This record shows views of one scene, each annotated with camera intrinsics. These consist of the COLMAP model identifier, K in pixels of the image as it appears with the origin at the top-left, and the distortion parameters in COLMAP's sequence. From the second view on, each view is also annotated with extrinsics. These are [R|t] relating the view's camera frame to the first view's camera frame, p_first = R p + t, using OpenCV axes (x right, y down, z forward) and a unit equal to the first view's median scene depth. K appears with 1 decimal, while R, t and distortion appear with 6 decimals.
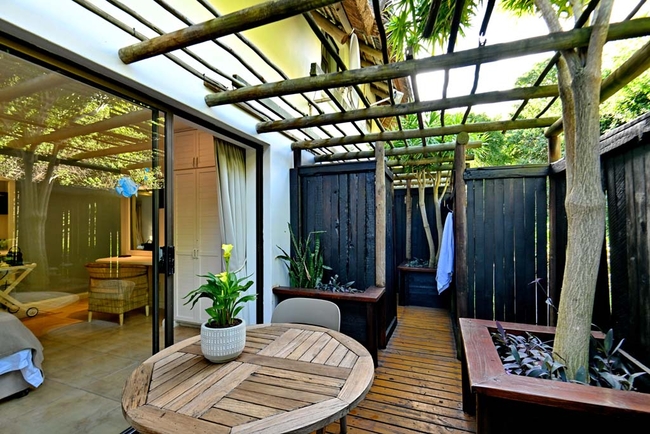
lens RADIAL K [[295.5, 0, 324.2], [0, 295.5, 218.7], [0, 0, 1]] dist [-0.009889, -0.003321]
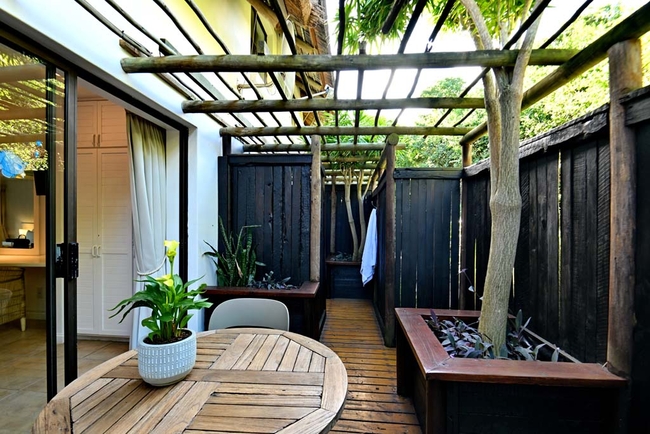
lens RADIAL K [[295.5, 0, 324.8], [0, 295.5, 219.6], [0, 0, 1]] dist [-0.009889, -0.003321]
pose [[0.960261, 0.013619, 0.278772, -0.089498], [-0.019580, 0.999635, 0.018607, 0.003133], [-0.278416, -0.023326, 0.960177, 0.058609]]
